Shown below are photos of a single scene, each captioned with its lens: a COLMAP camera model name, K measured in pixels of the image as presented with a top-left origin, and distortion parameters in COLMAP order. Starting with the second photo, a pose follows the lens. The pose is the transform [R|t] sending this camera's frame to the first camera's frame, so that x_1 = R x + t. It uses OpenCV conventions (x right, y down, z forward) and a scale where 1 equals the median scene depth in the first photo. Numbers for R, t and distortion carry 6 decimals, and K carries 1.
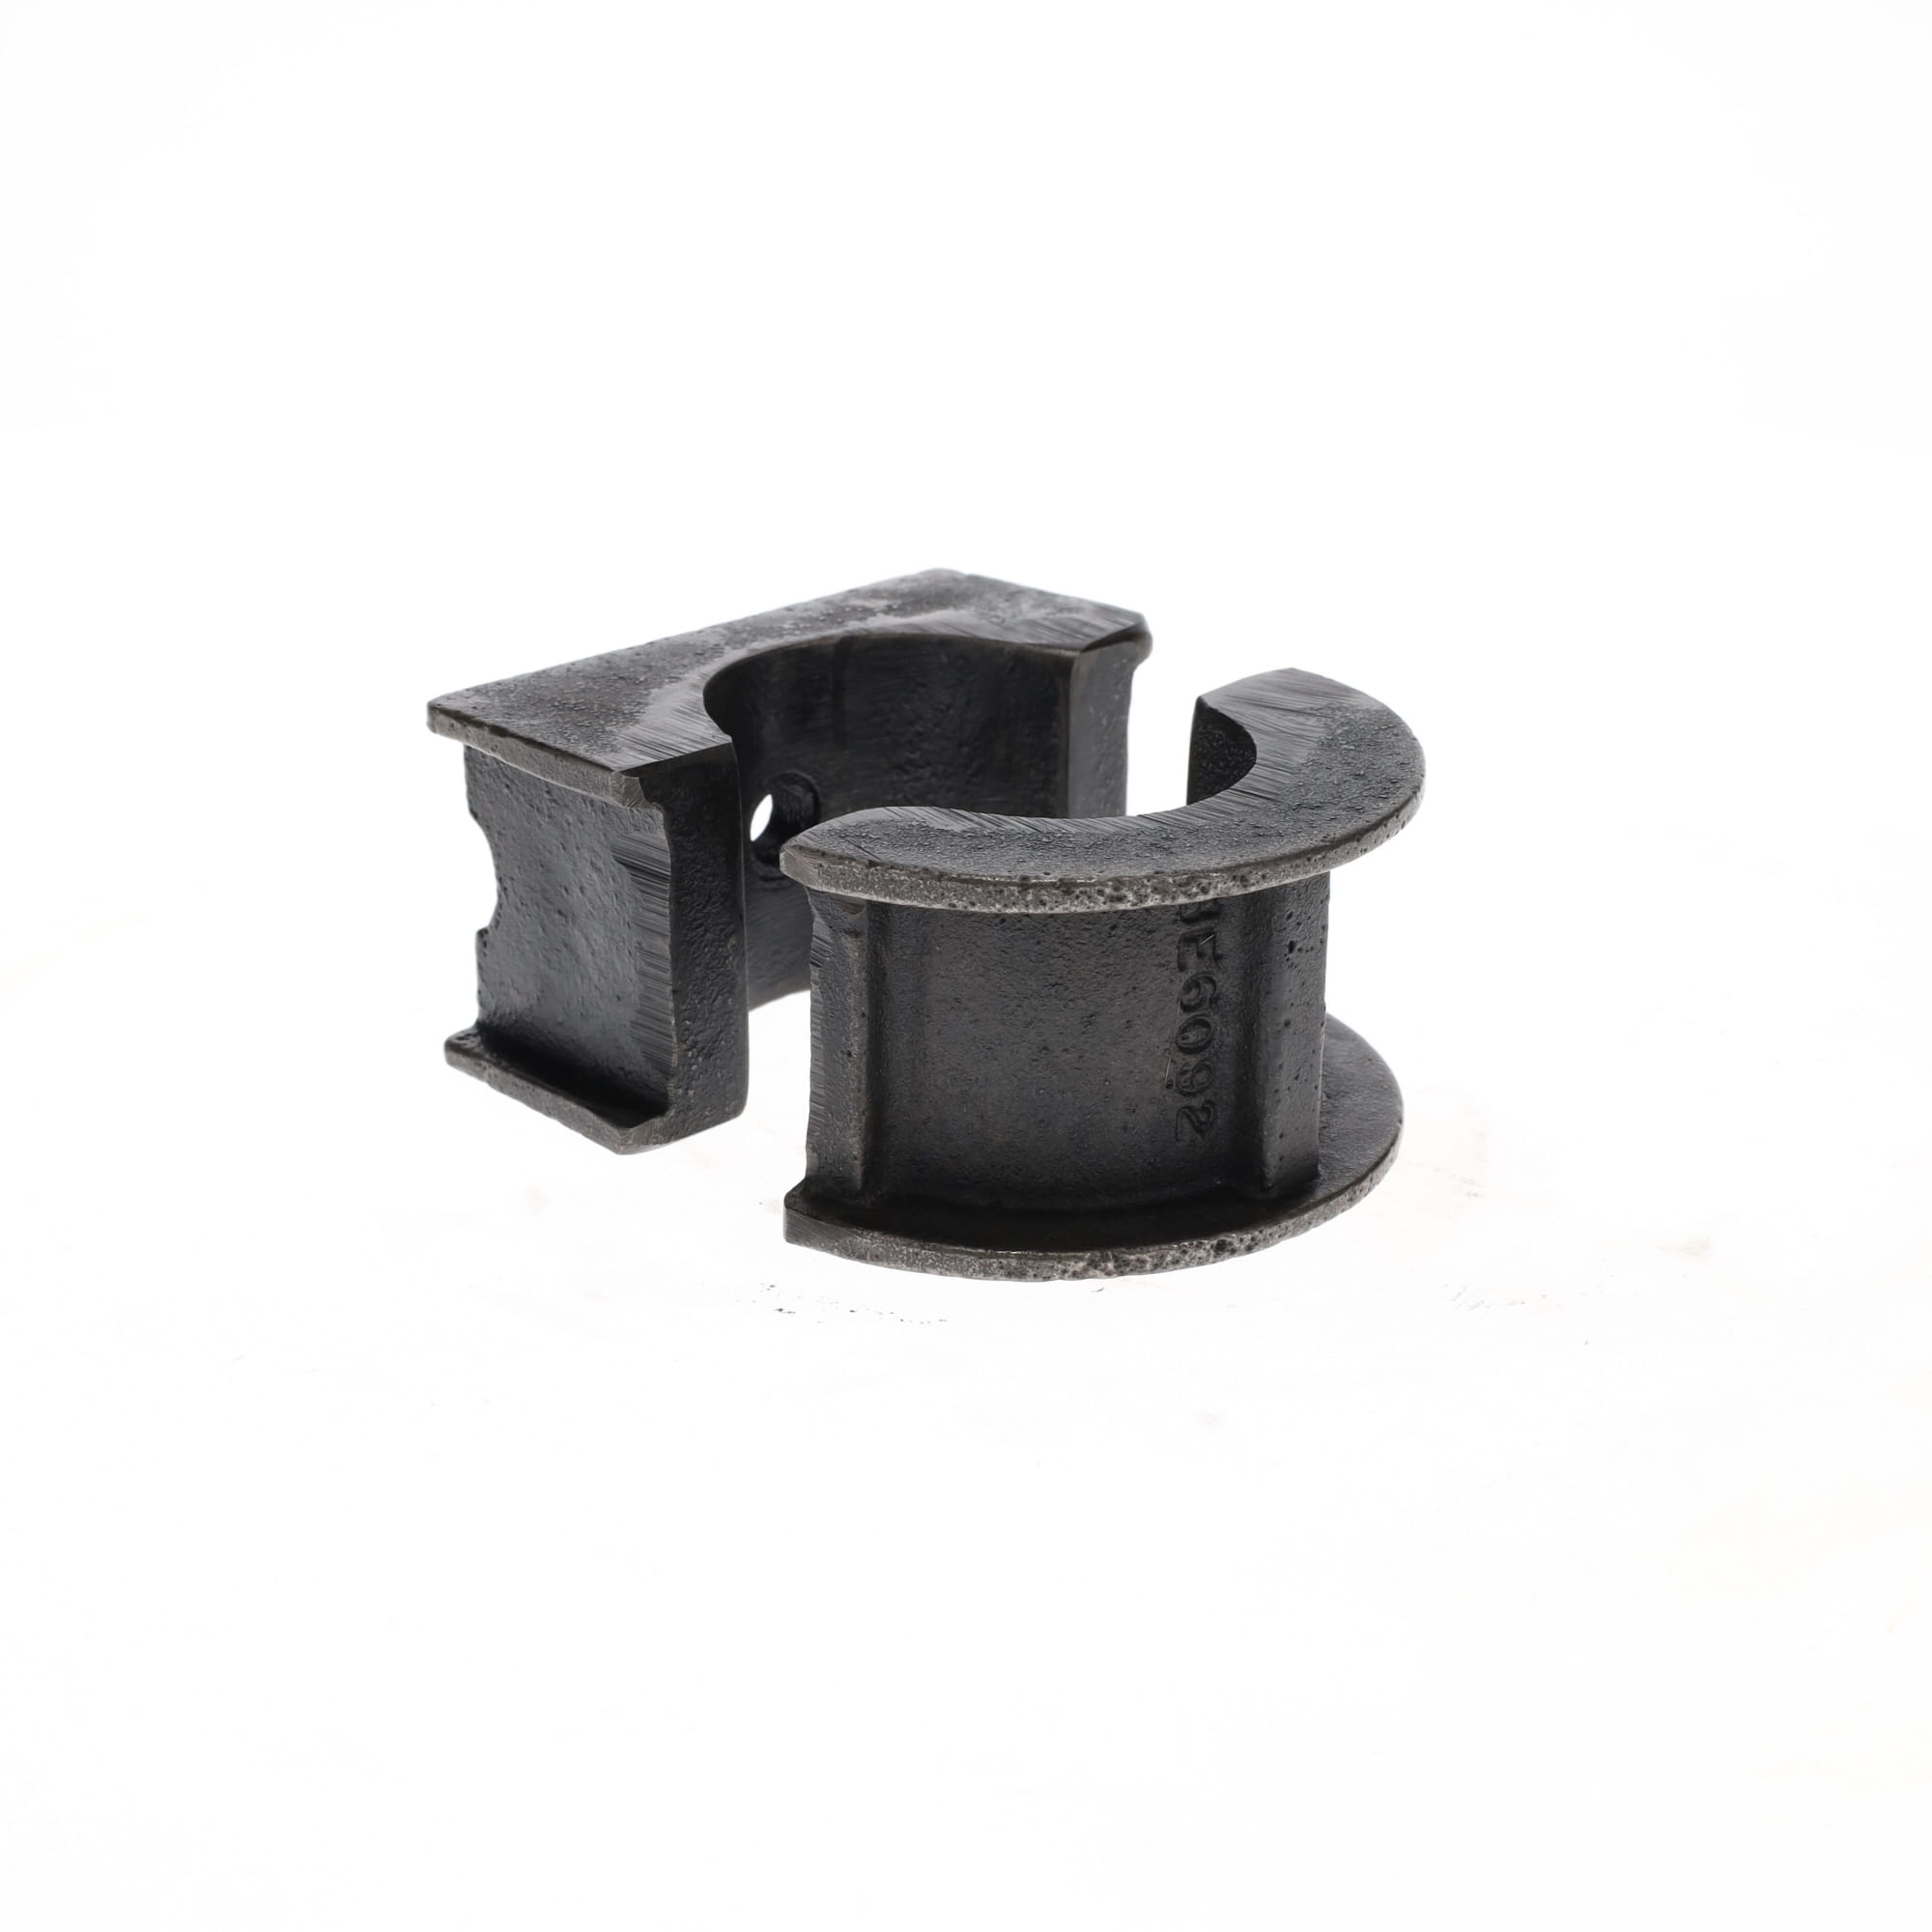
lens RADIAL K [[3788.9, 0, 966.0], [0, 3788.9, 966.0], [0, 0, 1]] dist [0.048403, 0.022646]
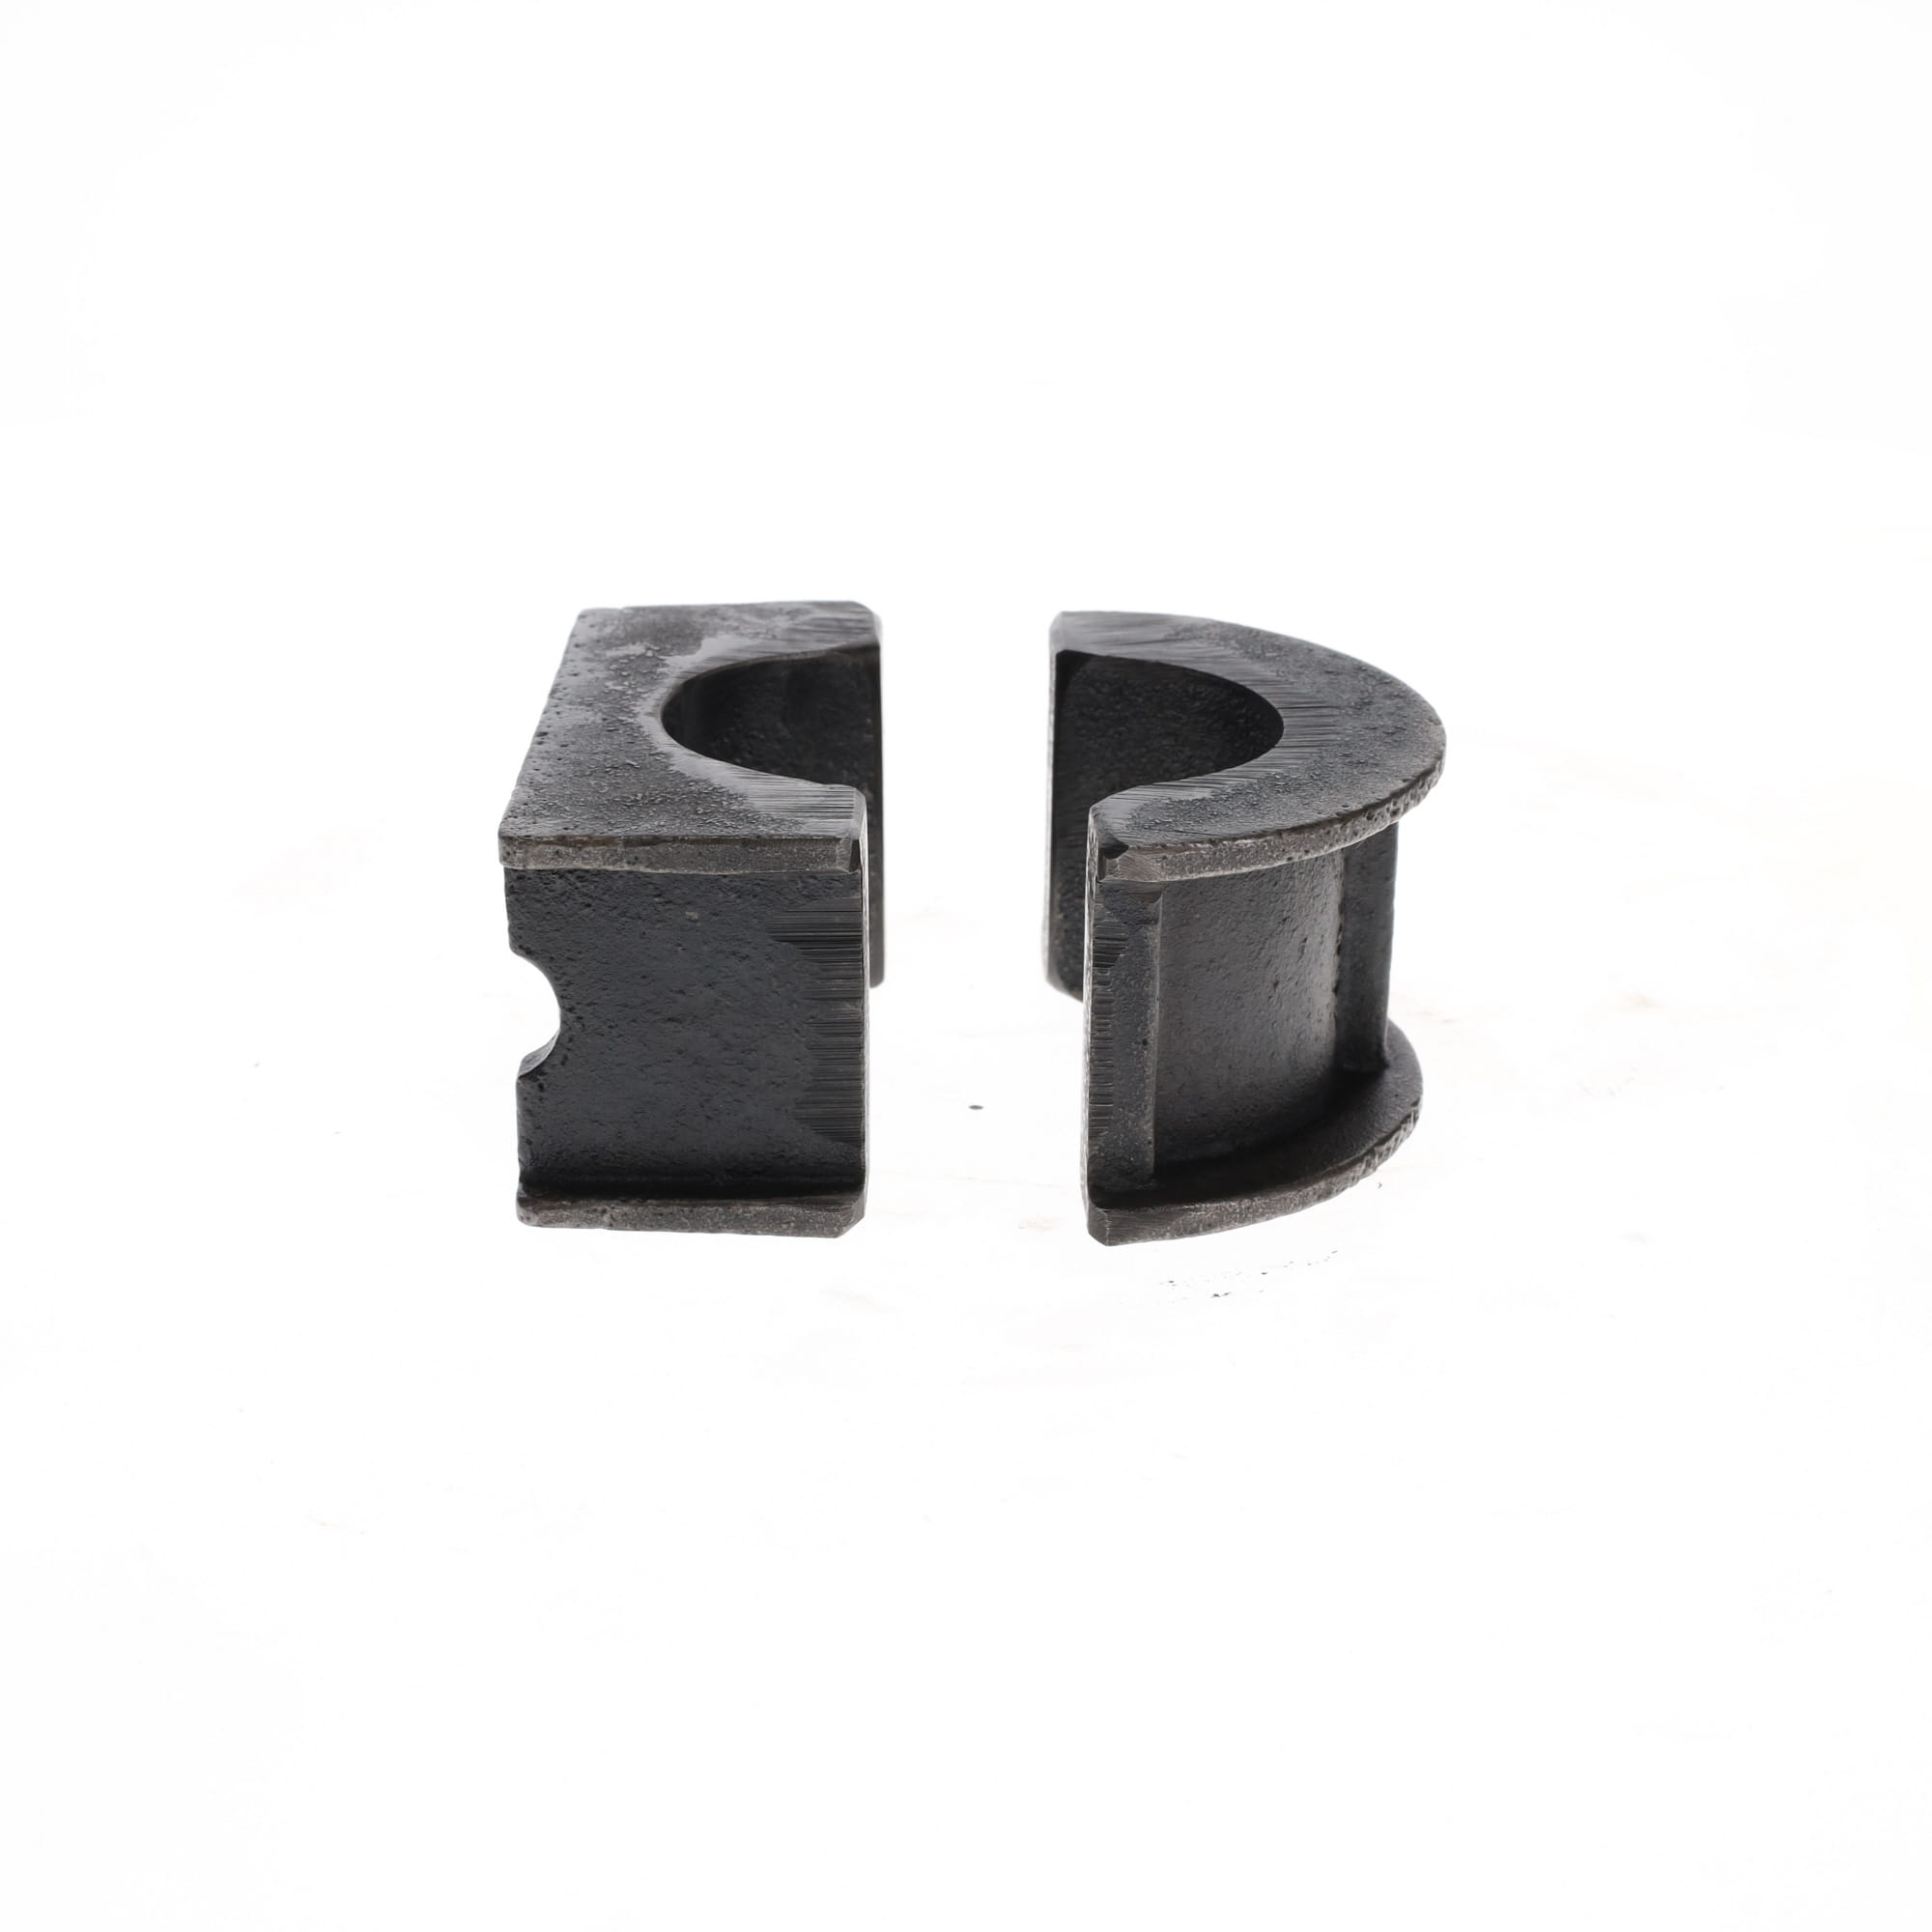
lens RADIAL K [[3788.9, 0, 966.0], [0, 3788.9, 966.0], [0, 0, 1]] dist [0.048403, 0.022646]
pose [[0.714106, -0.271049, 0.645434, -0.702475], [0.264623, 0.958106, 0.109577, -0.118032], [-0.648095, 0.092547, 0.755915, 0.262230]]
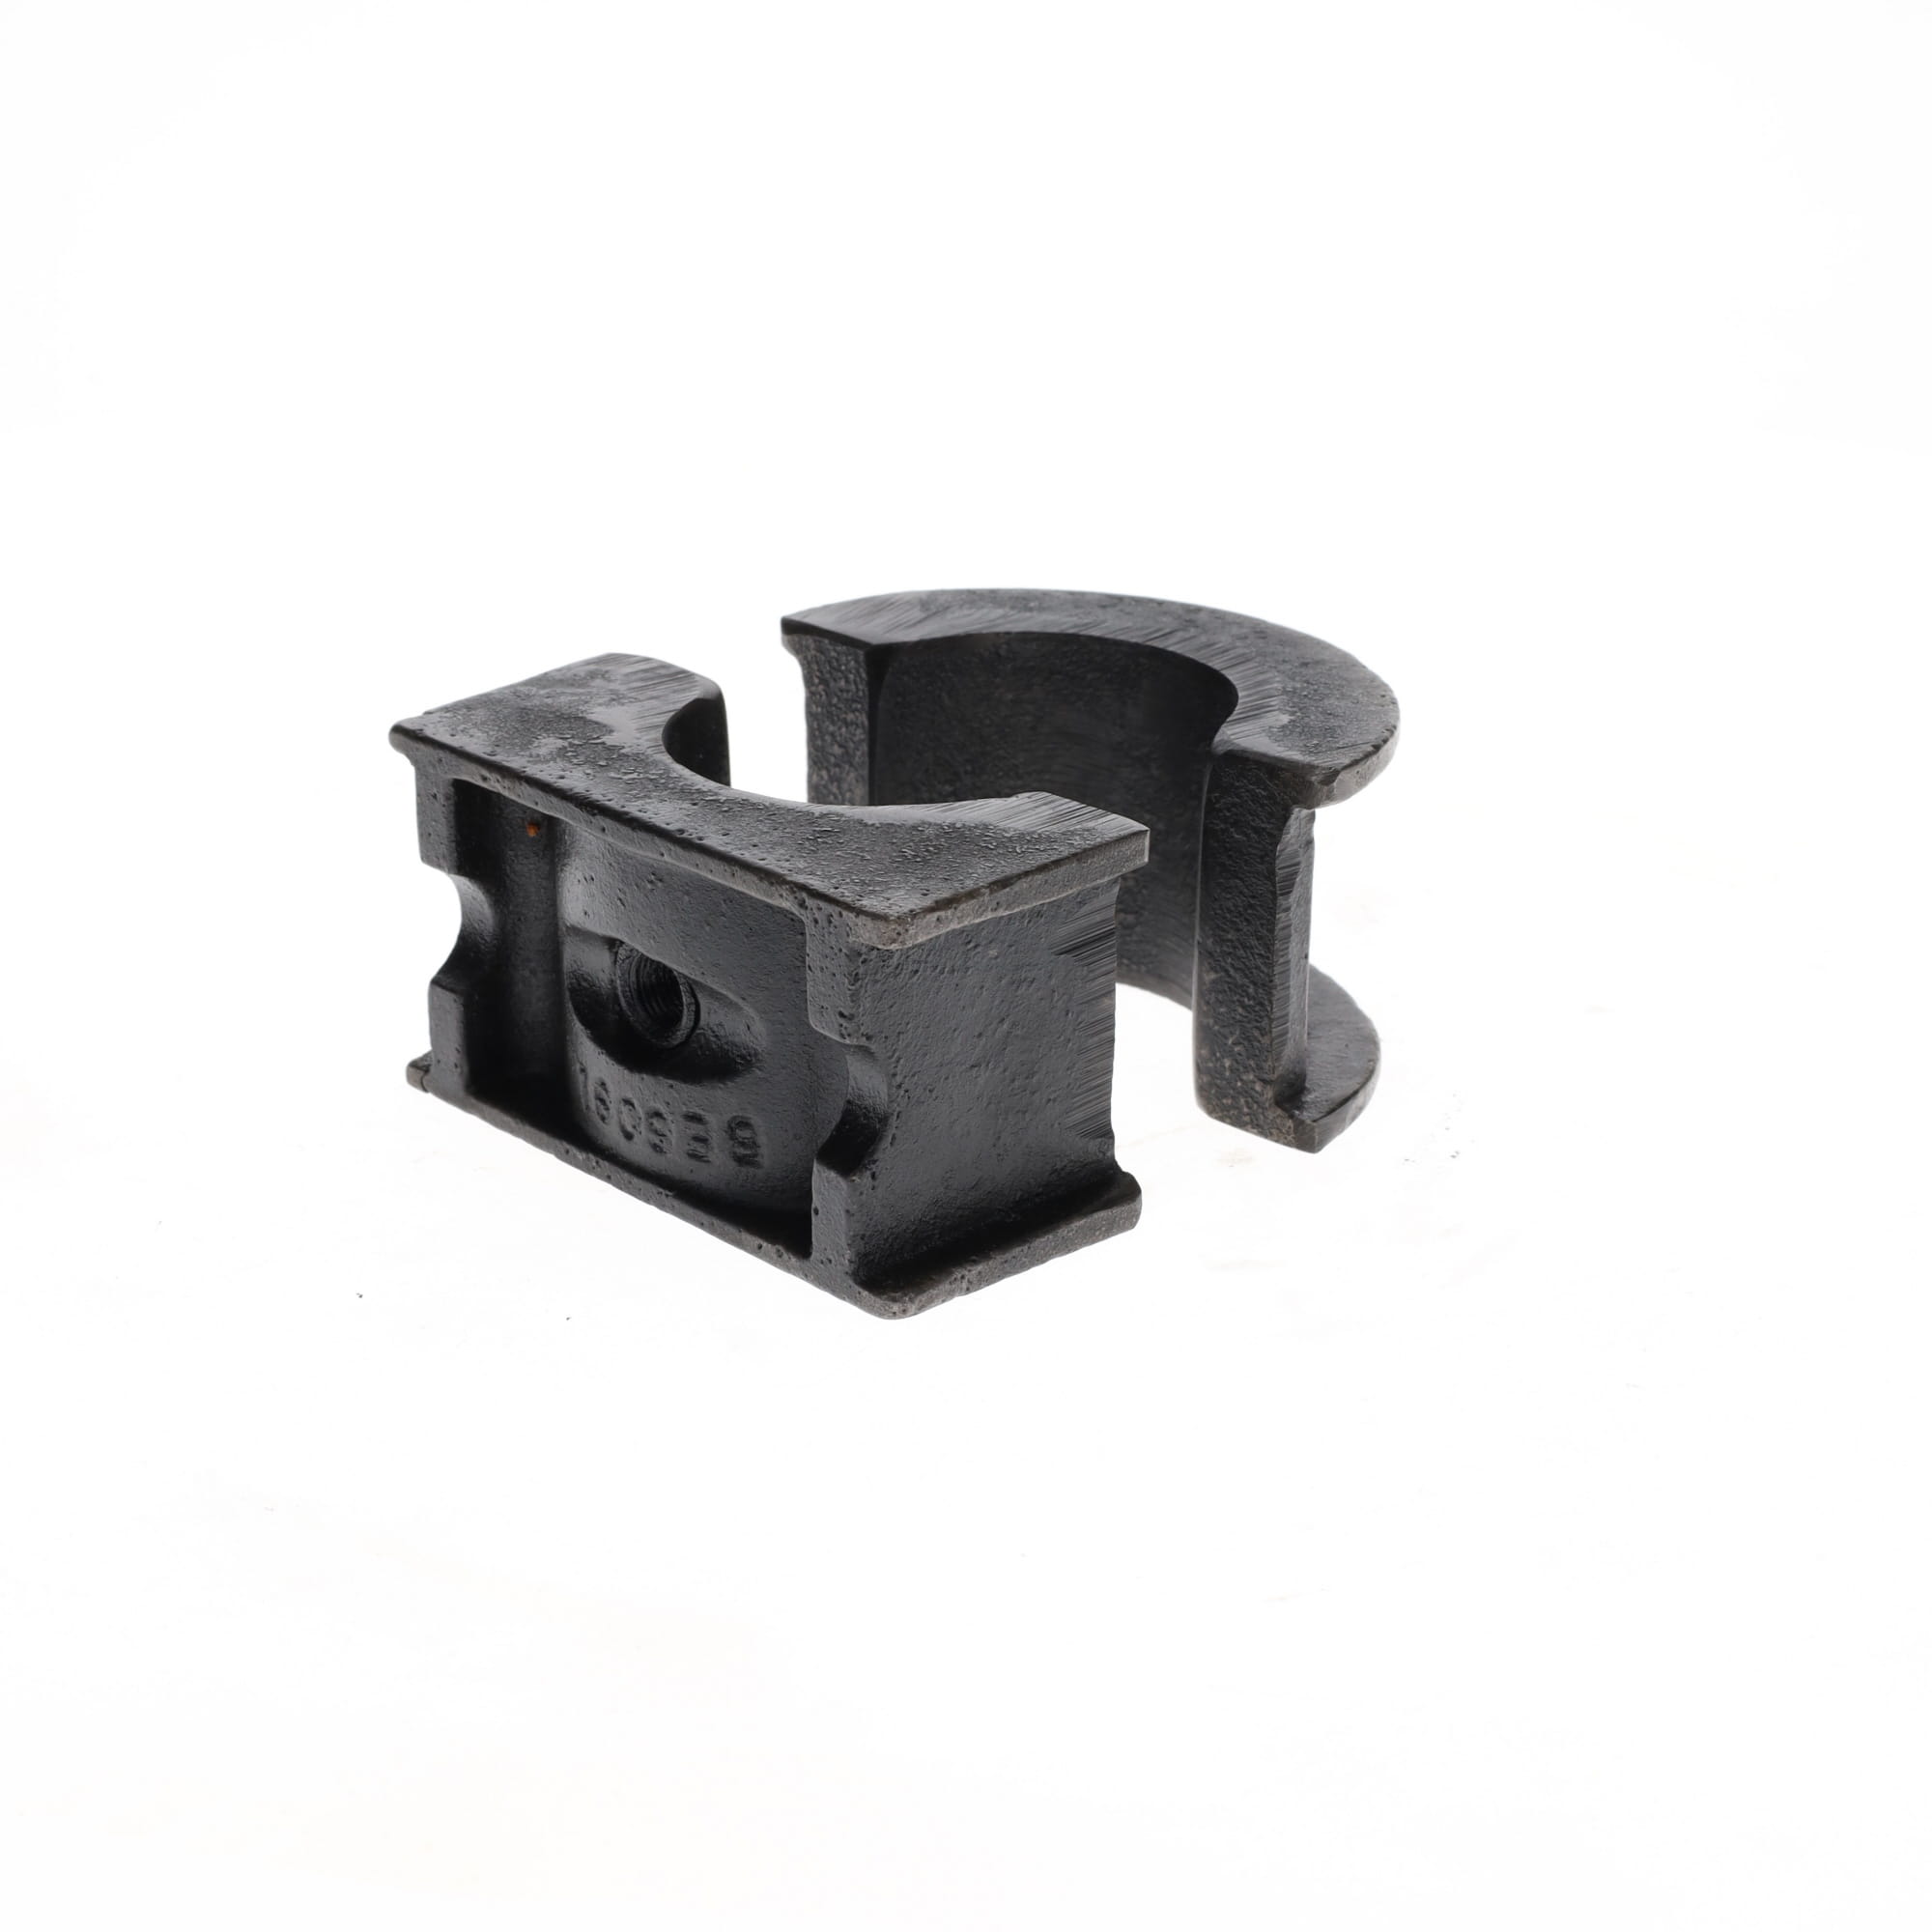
lens RADIAL K [[3788.9, 0, 966.0], [0, 3788.9, 966.0], [0, 0, 1]] dist [0.048403, 0.022646]
pose [[0.045963, -0.395605, 0.917270, -1.000752], [0.379620, 0.856269, 0.350274, -0.380041], [-0.924000, 0.332115, 0.189536, 0.879459]]
